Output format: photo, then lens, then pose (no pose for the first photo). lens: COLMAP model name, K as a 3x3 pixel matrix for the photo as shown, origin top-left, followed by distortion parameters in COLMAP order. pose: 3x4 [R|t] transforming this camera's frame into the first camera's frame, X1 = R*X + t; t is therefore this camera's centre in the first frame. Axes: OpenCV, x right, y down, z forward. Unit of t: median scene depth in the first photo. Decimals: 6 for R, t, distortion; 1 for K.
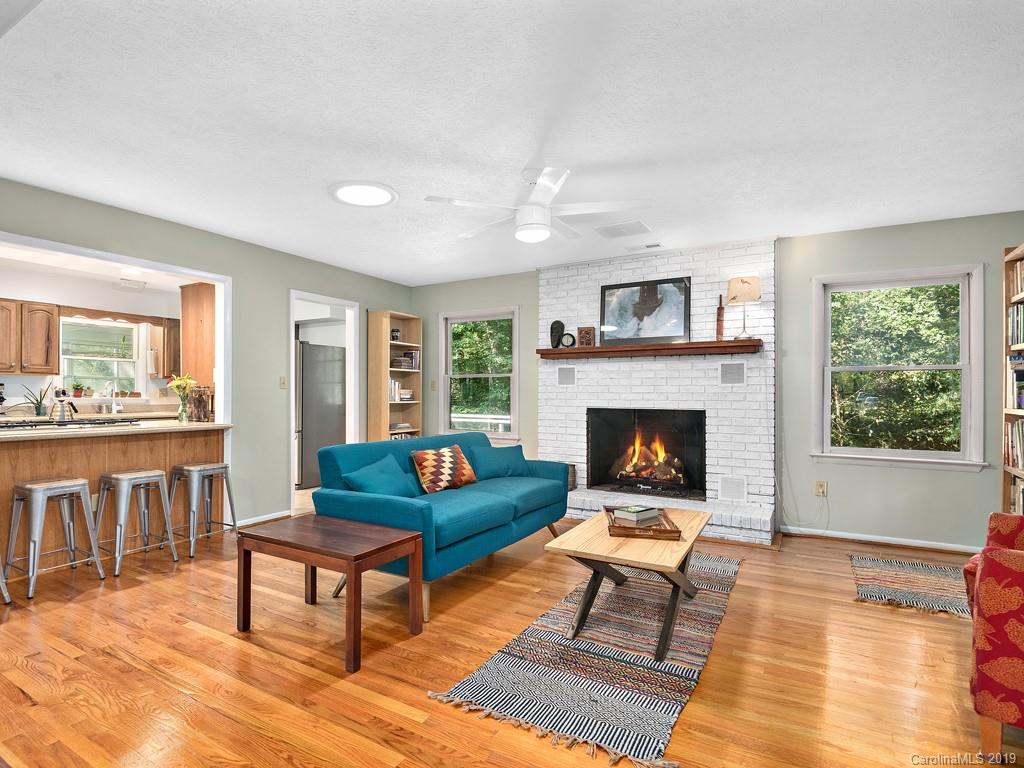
lens RADIAL K [[540.2, 0, 488.0], [0, 540.2, 389.0], [0, 0, 1]] dist [0.005050, -0.017753]
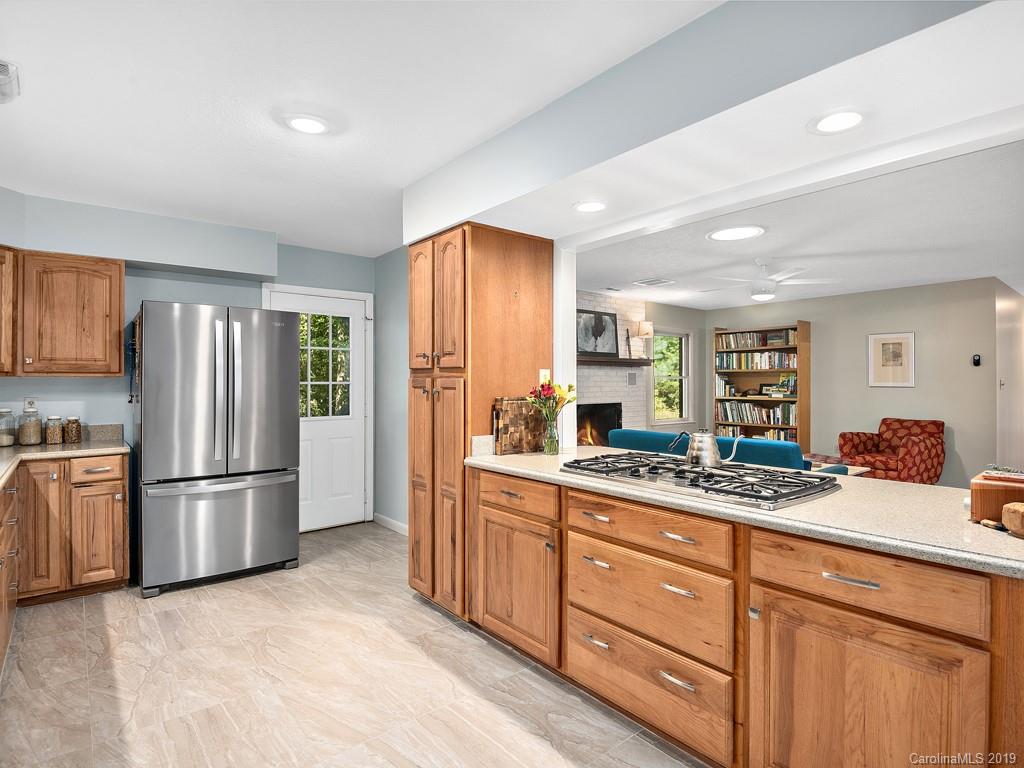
lens RADIAL K [[540.2, 0, 518.1], [0, 540.2, 380.4], [0, 0, 1]] dist [0.005050, -0.017753]
pose [[0.298922, 0.000902, 0.954277, -1.042867], [0.000563, 0.999999, -0.001121, -0.021013], [-0.954277, 0.000872, 0.298921, 0.752764]]
